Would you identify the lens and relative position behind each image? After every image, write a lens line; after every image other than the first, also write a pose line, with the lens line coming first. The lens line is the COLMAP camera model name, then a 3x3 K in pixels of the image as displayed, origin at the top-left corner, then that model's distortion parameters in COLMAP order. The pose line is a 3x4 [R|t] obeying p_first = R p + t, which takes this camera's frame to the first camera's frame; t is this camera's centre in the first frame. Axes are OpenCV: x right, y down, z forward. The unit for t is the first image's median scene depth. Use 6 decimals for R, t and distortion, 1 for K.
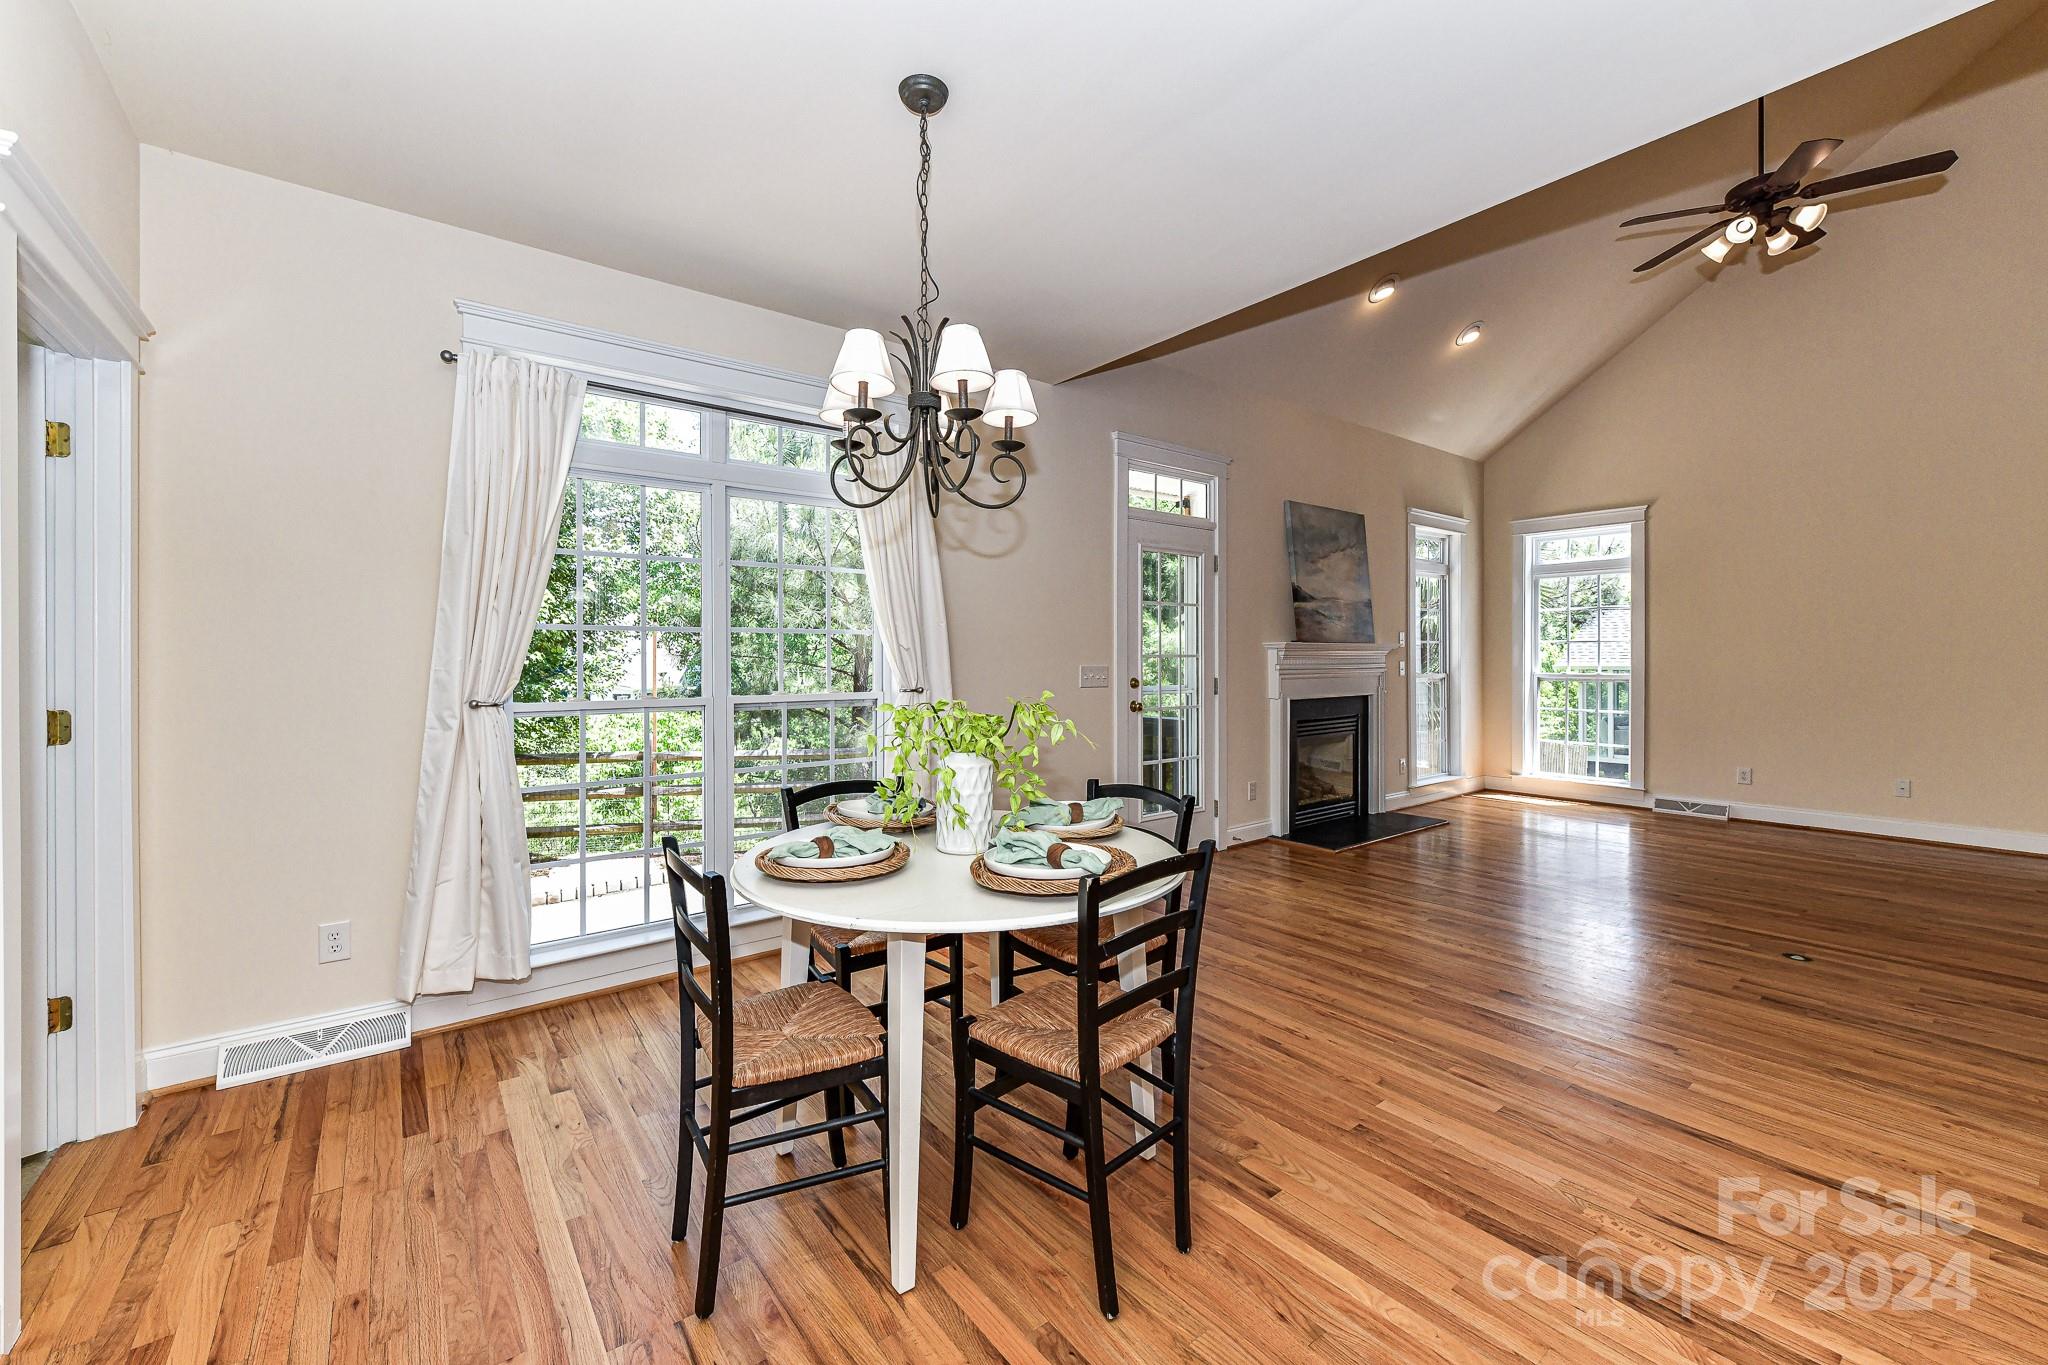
lens RADIAL K [[814.6, 0, 993.6], [0, 814.6, 660.9], [0, 0, 1]] dist [0.000919, -0.000083]
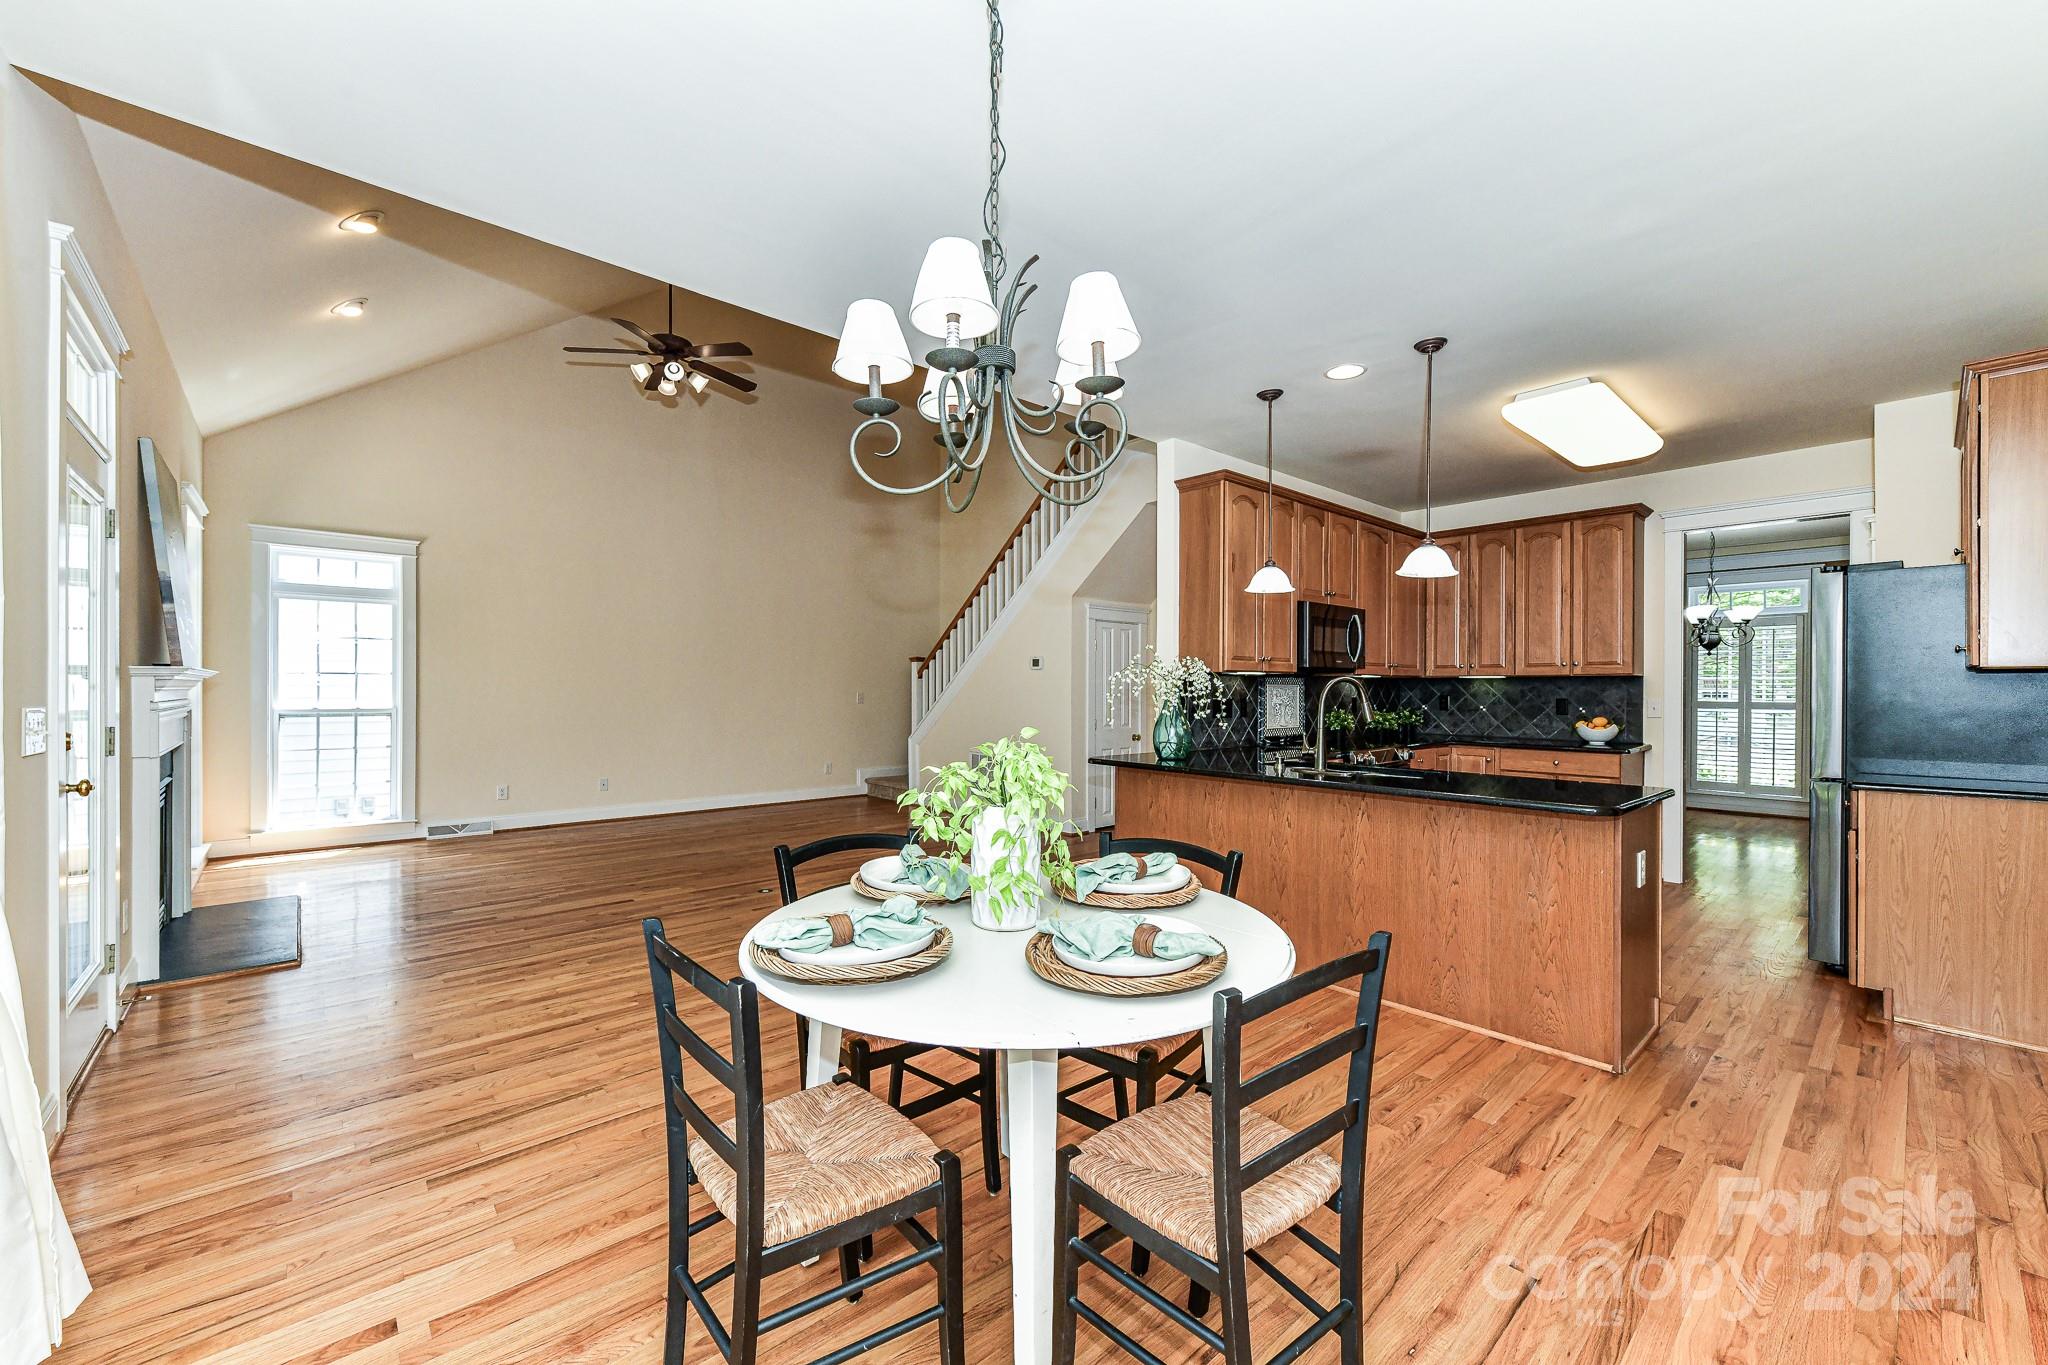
lens RADIAL K [[808.1, 0, 1023.5], [0, 808.1, 689.4], [0, 0, 1]] dist [-0.000780, -0.000533]
pose [[-0.090625, 0.000646, 0.995885, -0.300507], [0.005208, 0.999986, -0.000175, -0.001574], [-0.995871, 0.005171, -0.090627, 0.372583]]
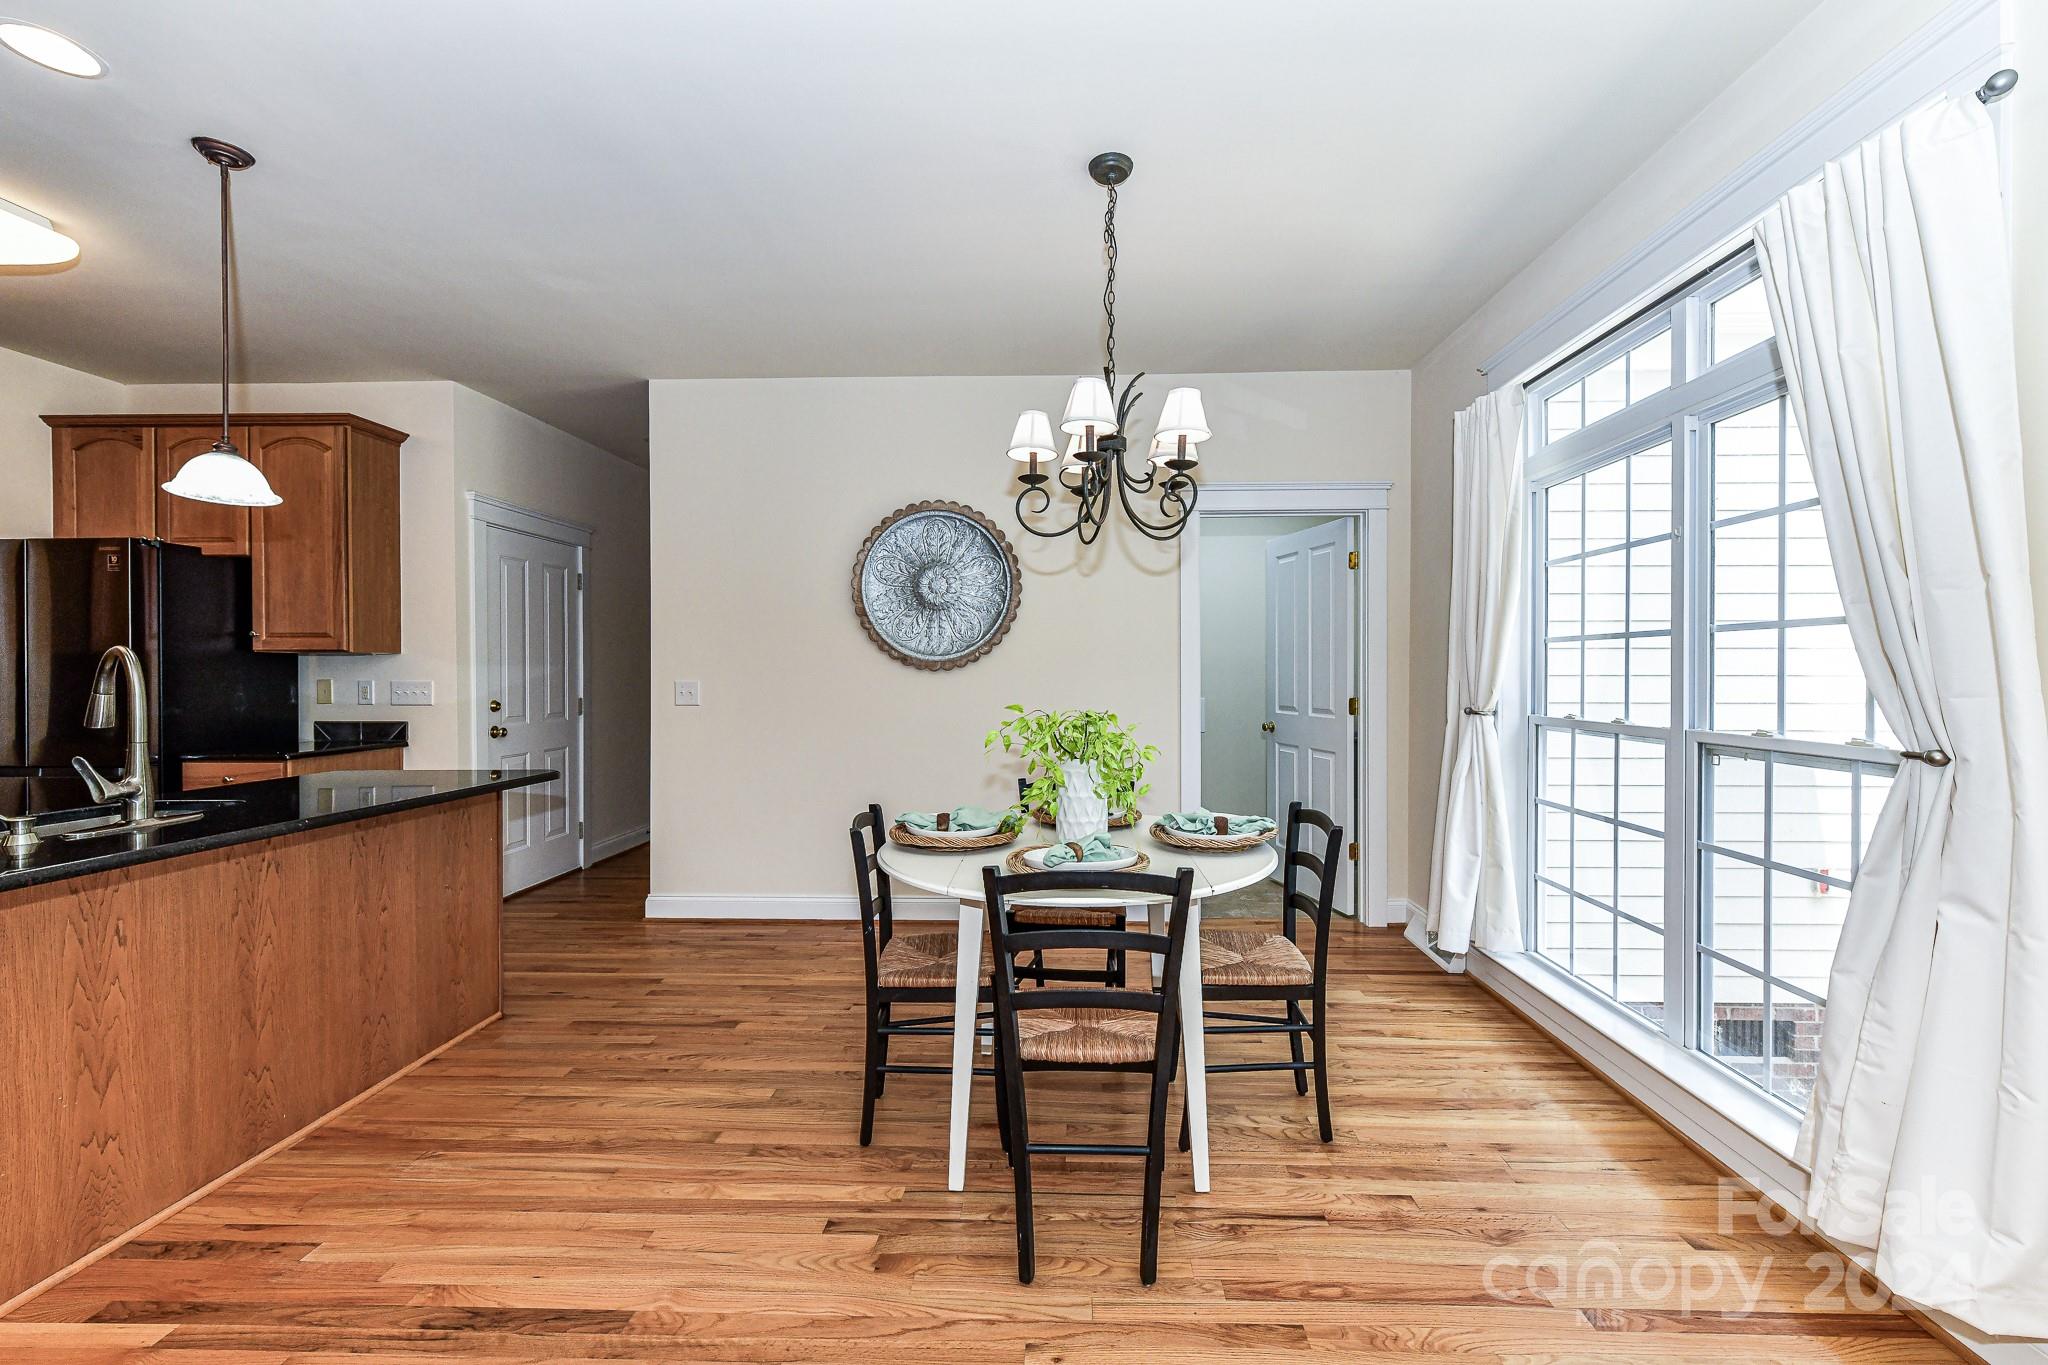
lens RADIAL K [[806.4, 0, 1049.7], [0, 806.4, 676.5], [0, 0, 1]] dist [0.002182, 0.000185]
pose [[-0.618647, 0.006127, -0.785645, 0.299236], [-0.004435, 0.999926, 0.011290, -0.002663], [0.785657, 0.010469, -0.618574, 0.575322]]
